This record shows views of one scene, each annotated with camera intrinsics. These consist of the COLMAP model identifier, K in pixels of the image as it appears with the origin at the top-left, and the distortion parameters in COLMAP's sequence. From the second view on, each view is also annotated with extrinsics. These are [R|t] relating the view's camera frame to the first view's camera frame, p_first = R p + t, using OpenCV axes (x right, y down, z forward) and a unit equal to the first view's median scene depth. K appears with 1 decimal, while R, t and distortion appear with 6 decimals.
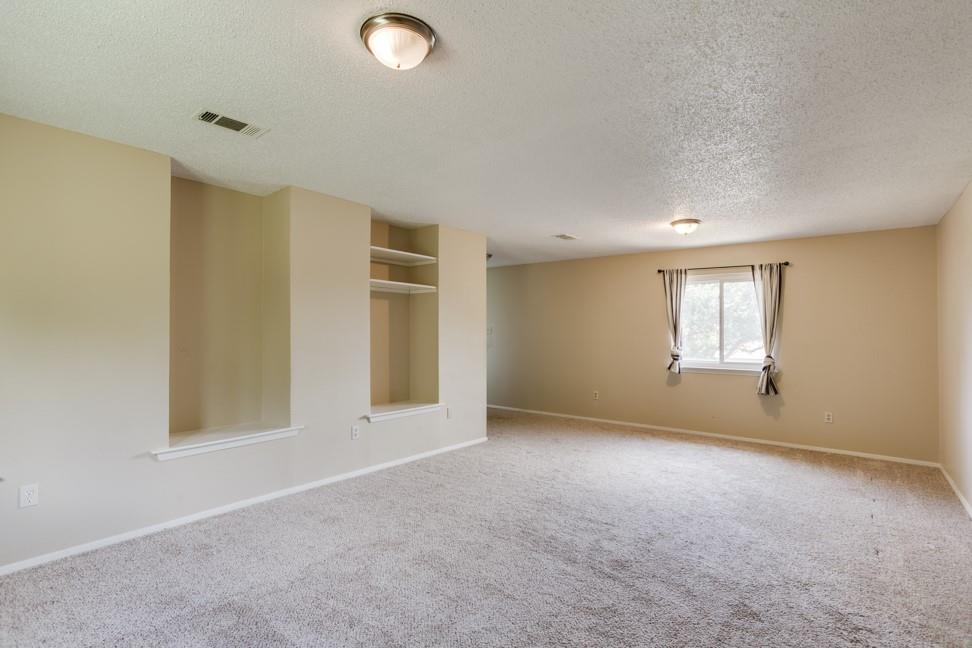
lens RADIAL K [[467.9, 0, 486.0], [0, 467.9, 324.0], [0, 0, 1]] dist [-0.021567, 0.000753]
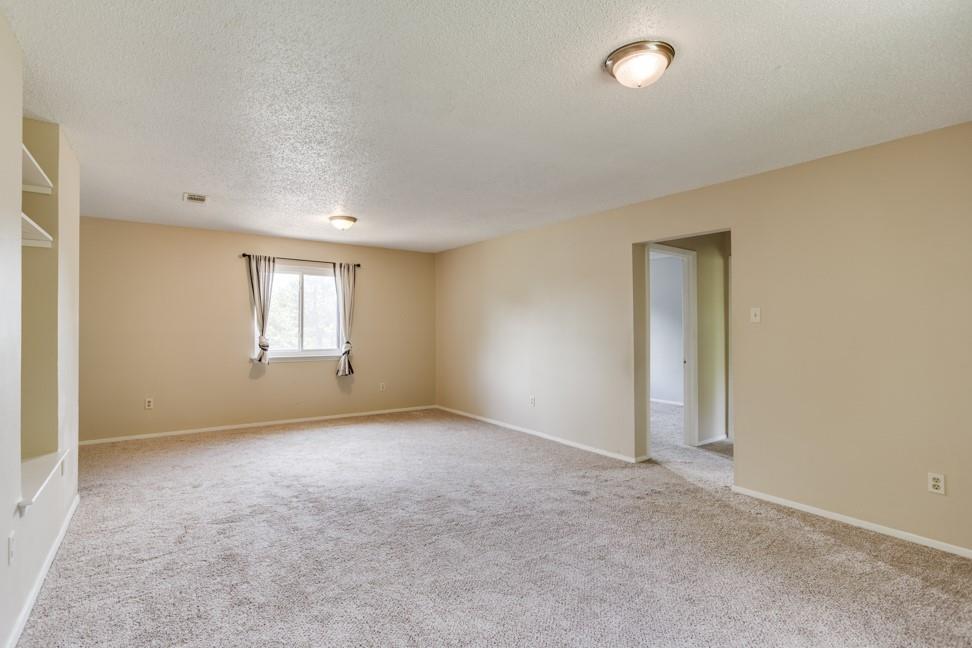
lens RADIAL K [[467.9, 0, 486.0], [0, 467.9, 324.0], [0, 0, 1]] dist [-0.021567, 0.000753]
pose [[0.280003, -0.005790, 0.959982, -0.423146], [-0.018285, 0.999768, 0.011364, 0.003195], [-0.959825, -0.020735, 0.279832, 0.326428]]
